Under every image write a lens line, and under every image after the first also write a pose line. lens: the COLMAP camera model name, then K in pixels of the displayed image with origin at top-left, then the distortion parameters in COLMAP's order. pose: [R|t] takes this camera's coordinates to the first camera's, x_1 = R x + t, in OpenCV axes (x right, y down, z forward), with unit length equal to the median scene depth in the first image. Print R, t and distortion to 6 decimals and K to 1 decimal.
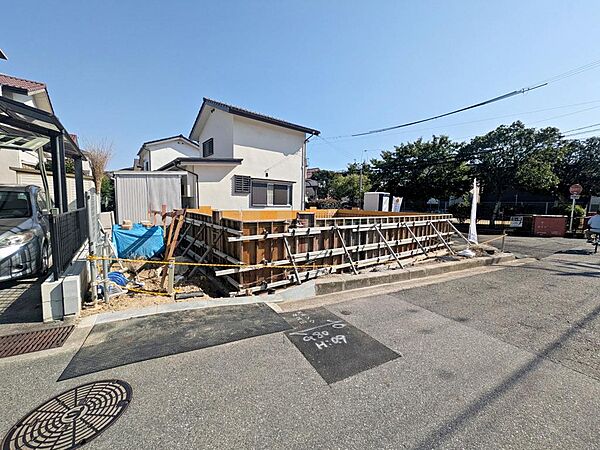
lens RADIAL K [[236.6, 0, 299.9], [0, 236.6, 223.8], [0, 0, 1]] dist [0.000361, -0.000107]
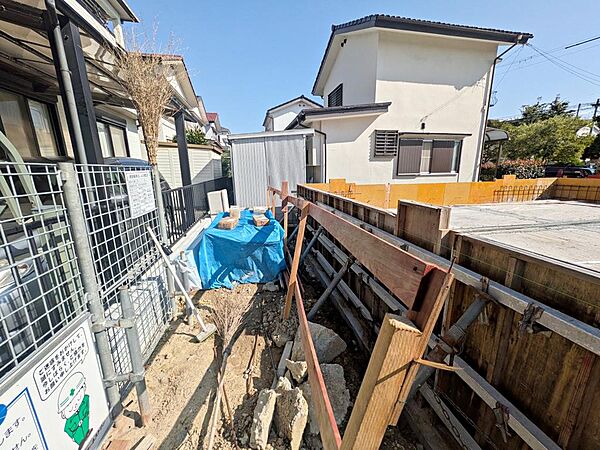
lens RADIAL K [[236.6, 0, 299.9], [0, 236.6, 223.8], [0, 0, 1]] dist [0.000361, -0.000107]
pose [[0.894531, 0.067694, -0.441851, -0.215682], [-0.007583, 0.990623, 0.136416, -0.043001], [0.446942, -0.118678, 0.886656, 0.380474]]
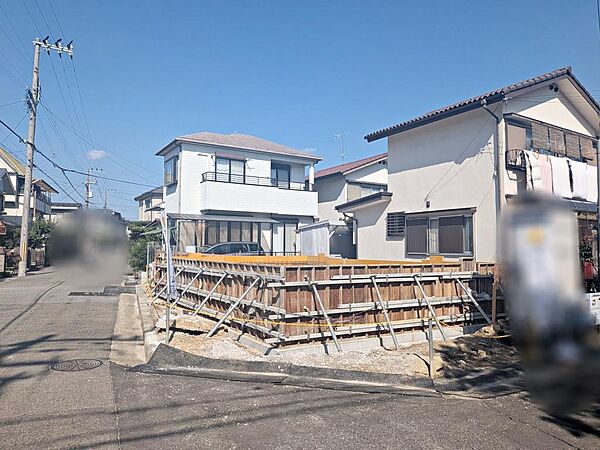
lens RADIAL K [[426.4, 0, 300.0], [0, 426.4, 225.0], [0, 0, 1]] dist [0.073663, -0.125233]
pose [[-0.098991, -0.076563, -0.992139, 1.587160], [-0.089888, 0.993648, -0.067711, -0.072764], [0.991020, 0.082479, -0.105244, 1.236316]]
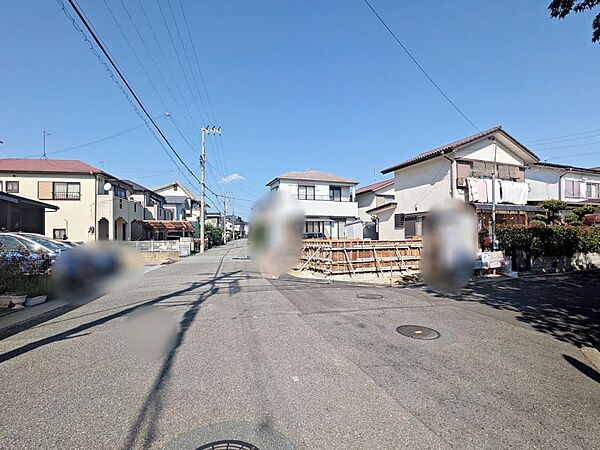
lens RADIAL K [[285.8, 0, 298.9], [0, 285.8, 232.5], [0, 0, 1]] dist [-0.000394, -0.000144]
pose [[-0.286600, -0.035046, -0.957409, 2.049659], [-0.071562, 0.997322, -0.015085, -0.055631], [0.955374, 0.064190, -0.288341, 1.358639]]
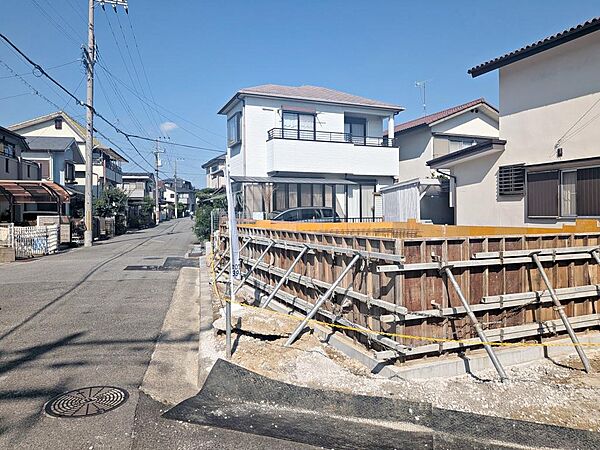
lens RADIAL K [[426.4, 0, 300.0], [0, 426.4, 225.0], [0, 0, 1]] dist [0.073663, -0.125233]
pose [[-0.247844, 0.003803, -0.968793, 1.295479], [-0.076524, 0.996791, 0.023490, -0.066738], [0.965773, 0.079958, -0.246757, 1.129034]]
